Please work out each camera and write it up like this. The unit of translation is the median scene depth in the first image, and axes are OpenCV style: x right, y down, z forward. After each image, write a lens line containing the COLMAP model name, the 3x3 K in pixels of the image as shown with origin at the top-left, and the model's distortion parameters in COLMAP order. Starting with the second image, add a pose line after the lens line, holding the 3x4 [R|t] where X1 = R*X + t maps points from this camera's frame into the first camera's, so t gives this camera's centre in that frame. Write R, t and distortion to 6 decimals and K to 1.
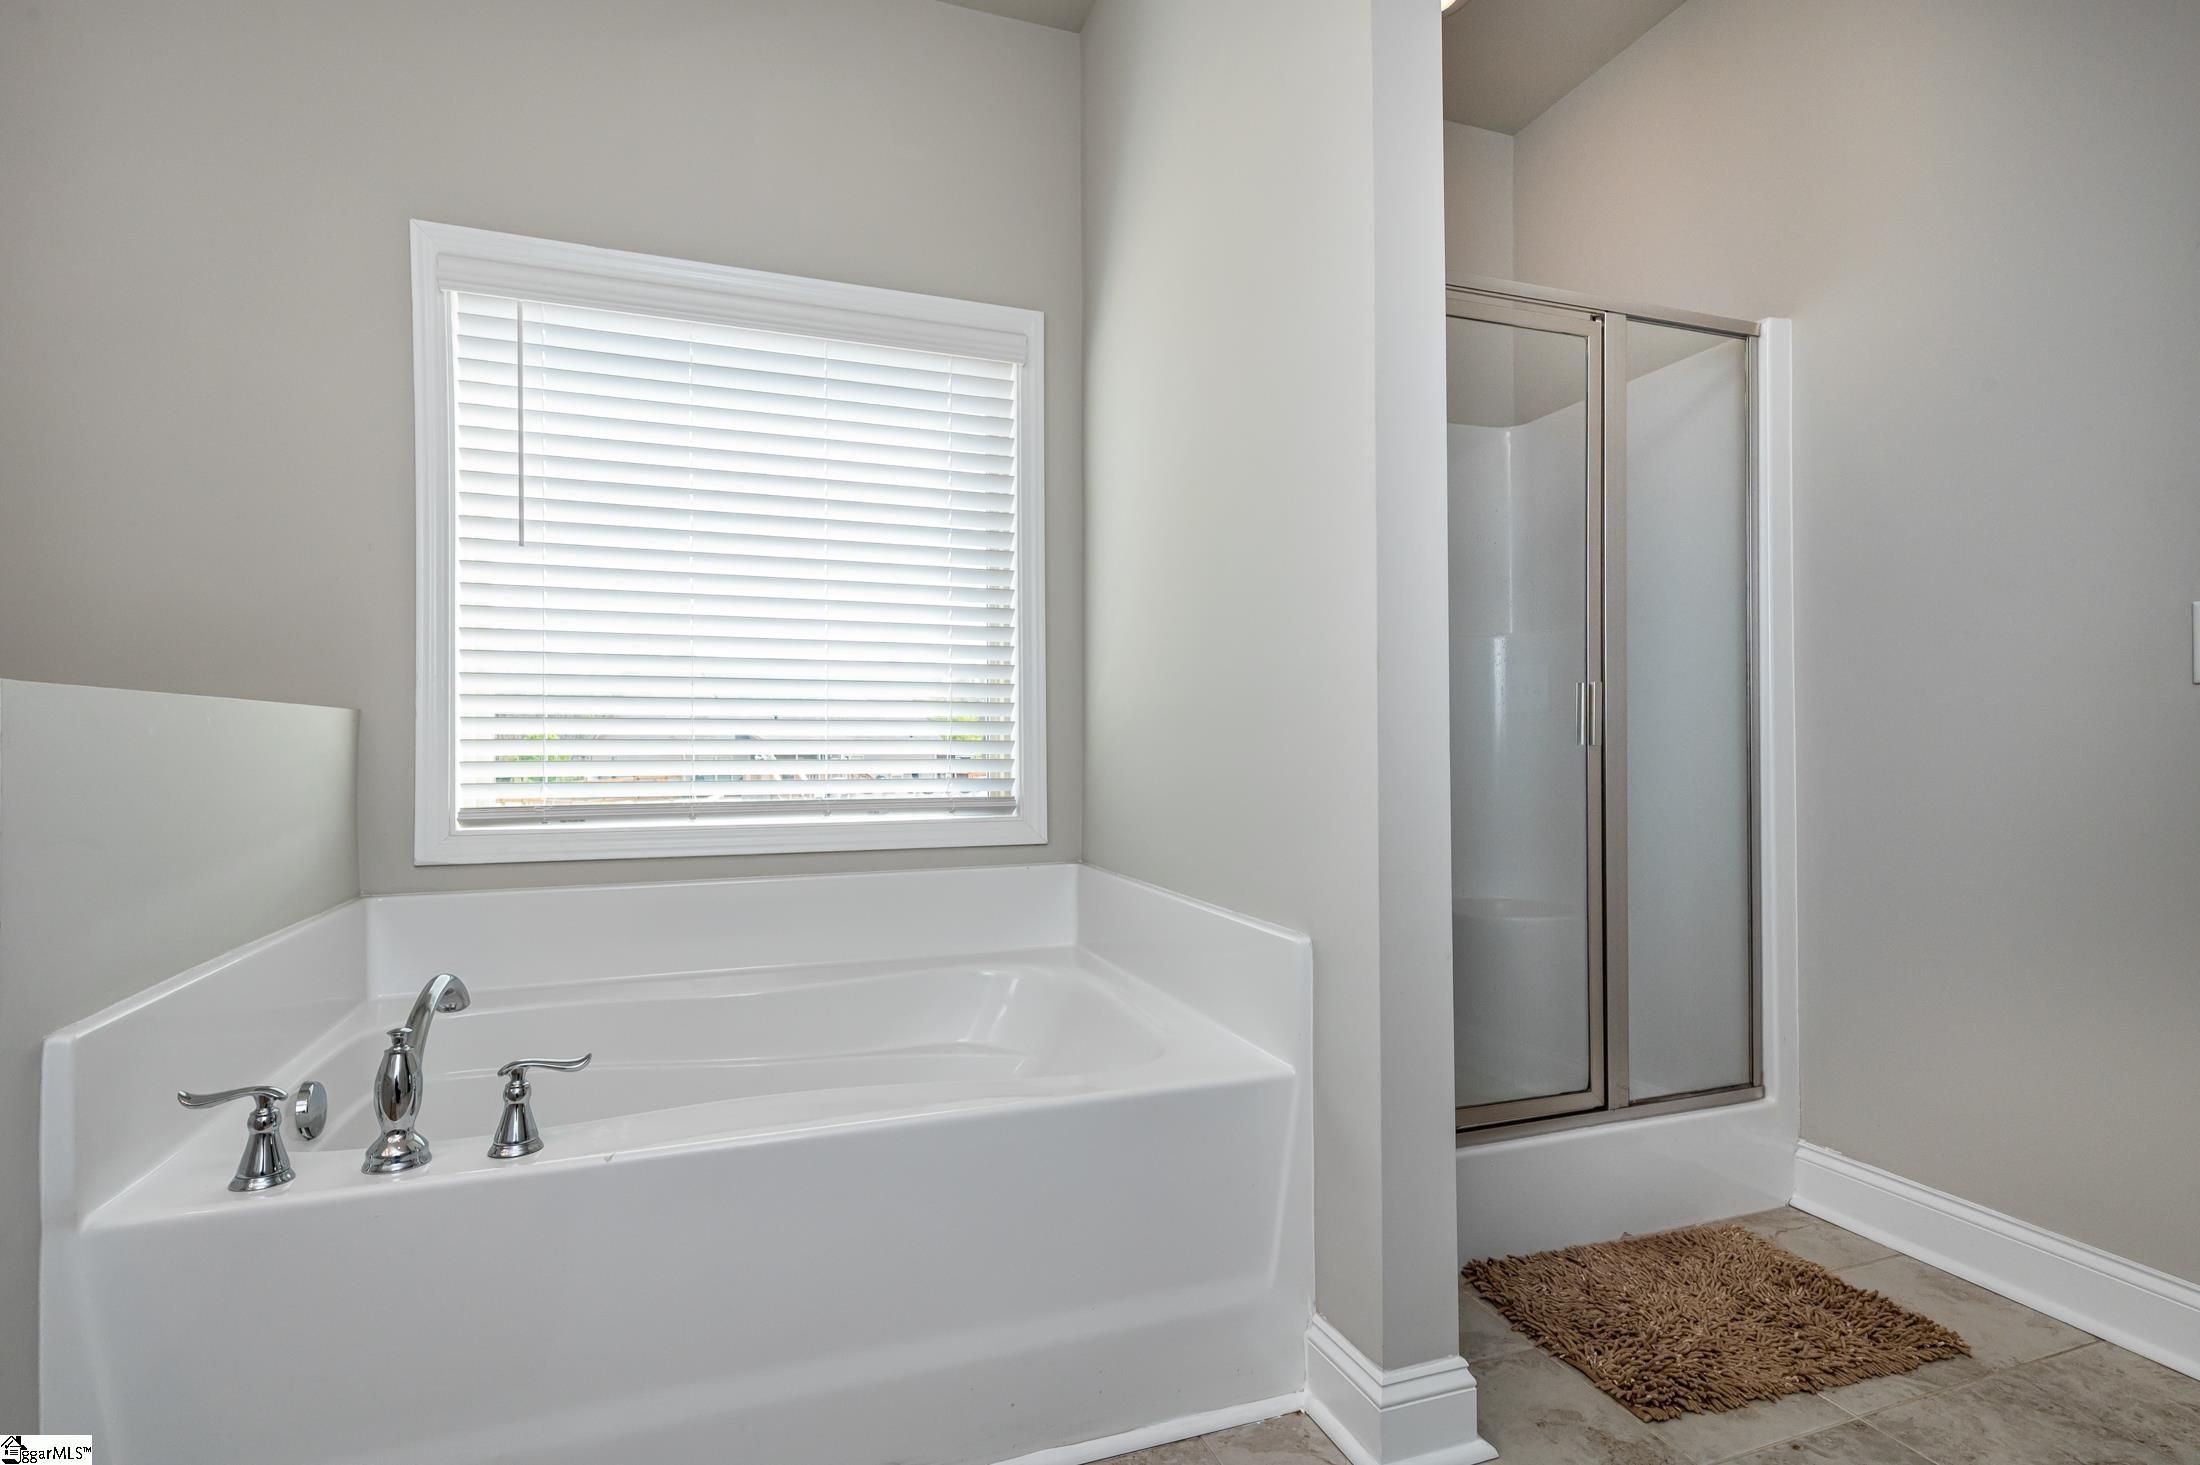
lens RADIAL K [[1062.8, 0, 1094.2], [0, 1062.8, 731.0], [0, 0, 1]] dist [0.016168, 0.001637]
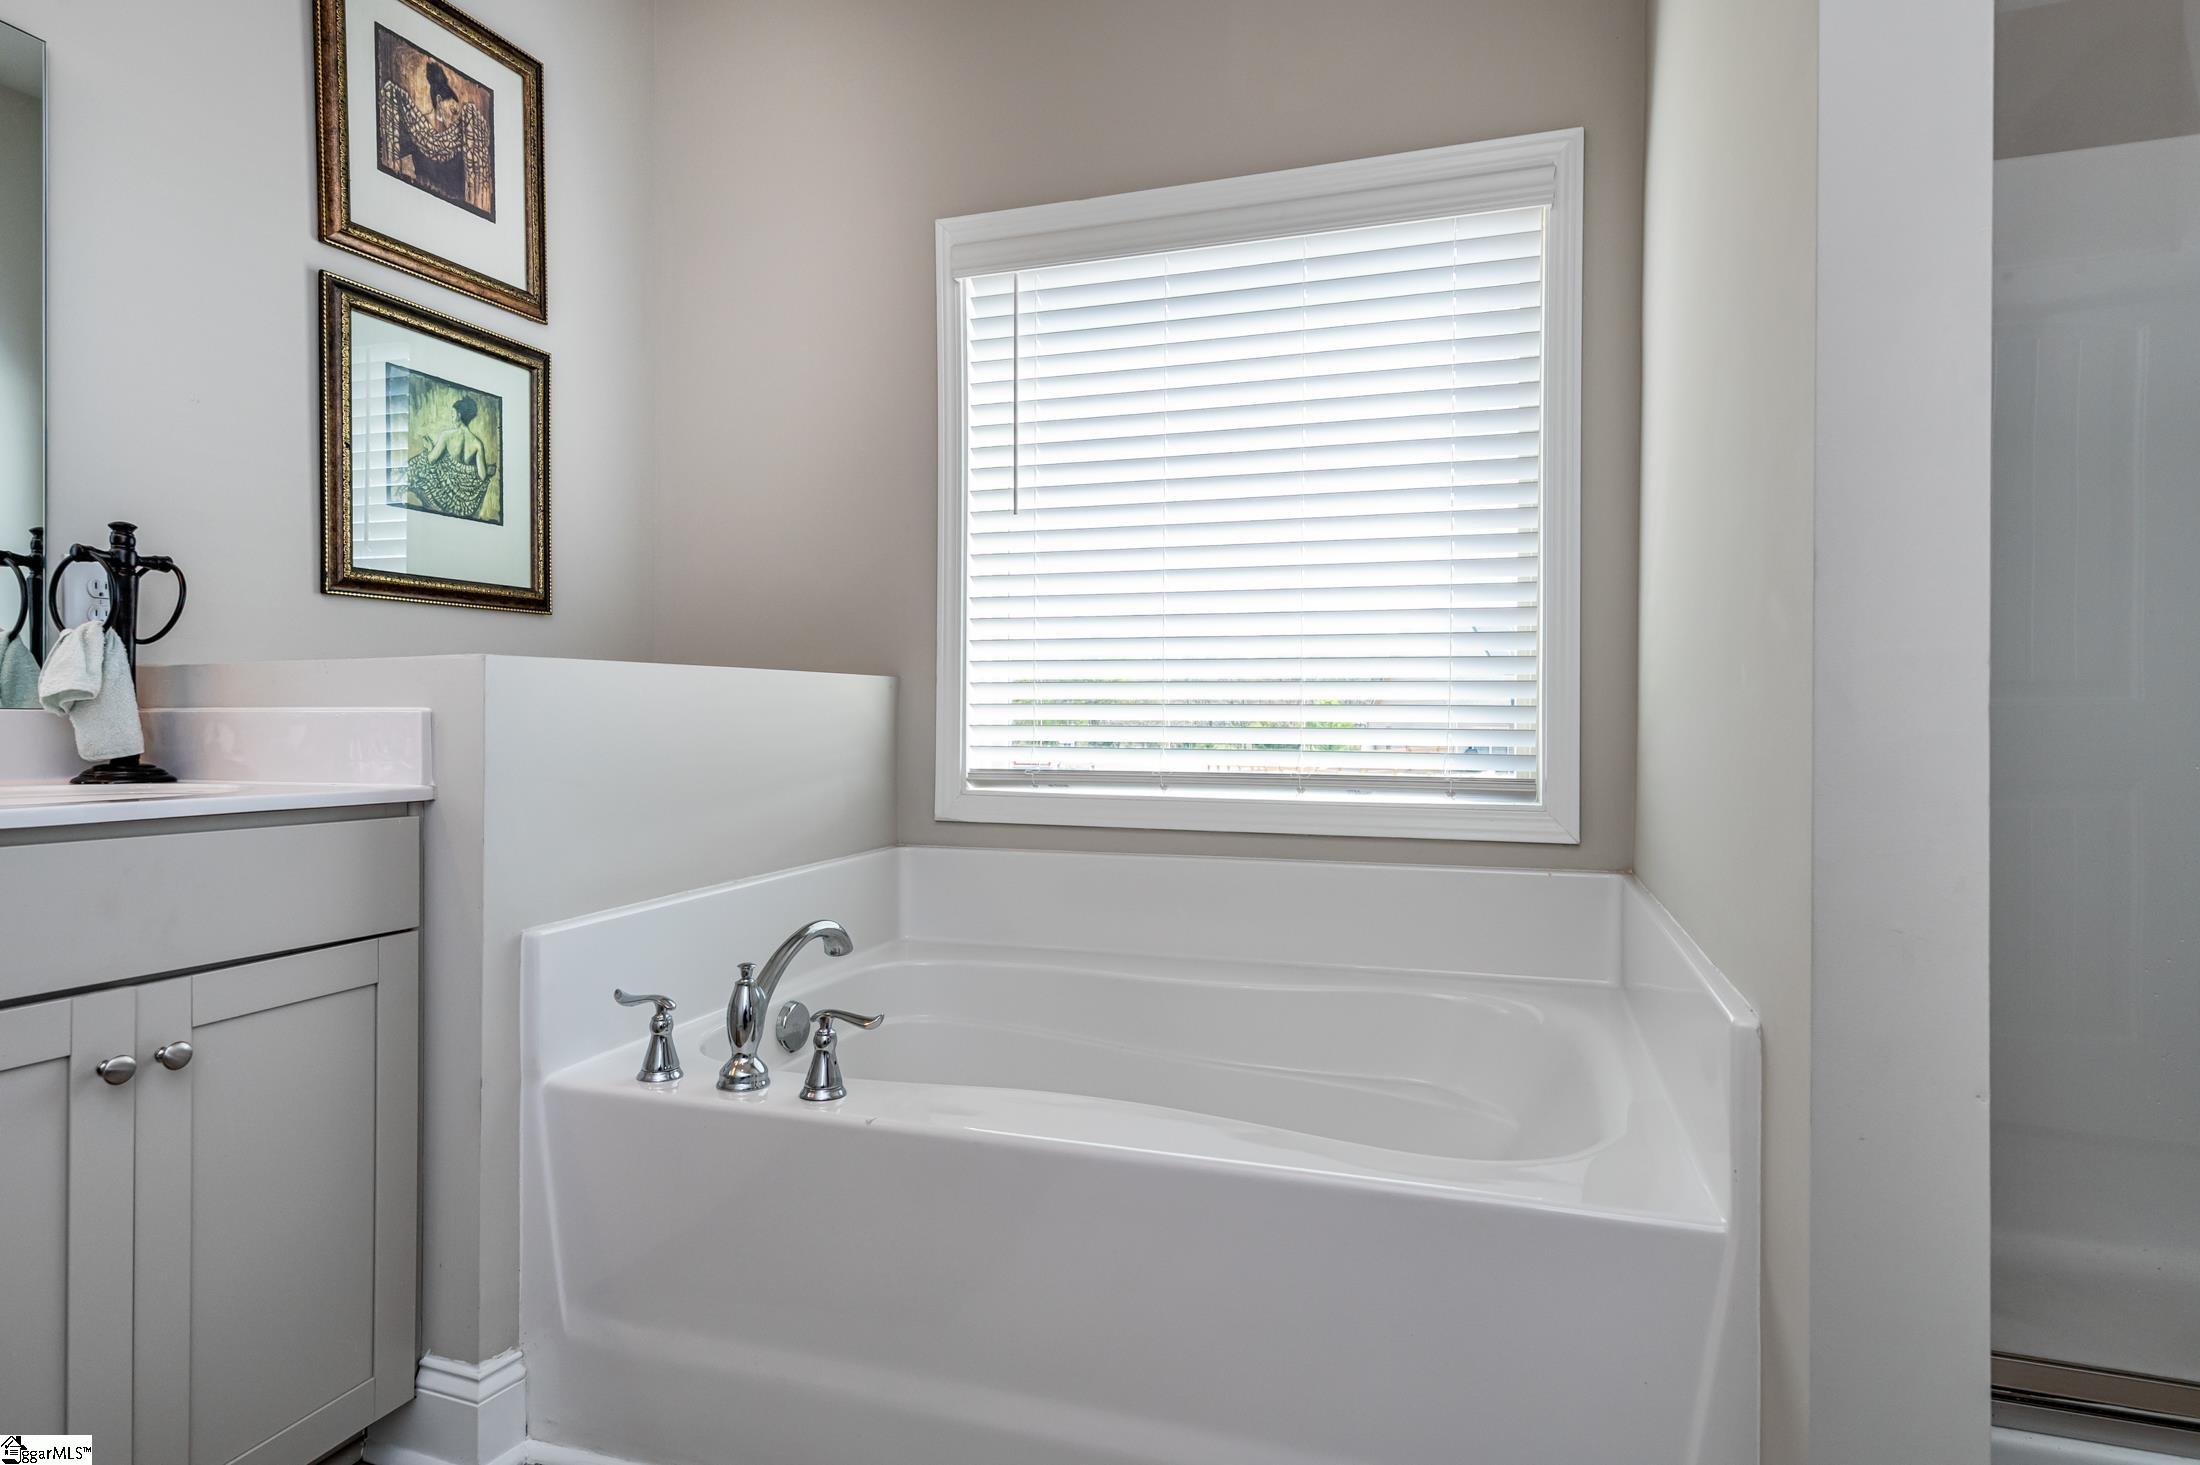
lens RADIAL K [[1230.3, 0, 1119.9], [0, 1230.3, 693.2], [0, 0, 1]] dist [0.033461, -0.000729]
pose [[0.785124, -0.006051, -0.619309, 0.271173], [0.004695, 0.999982, -0.003819, 0.002945], [0.619321, 0.000091, 0.785138, 0.141274]]
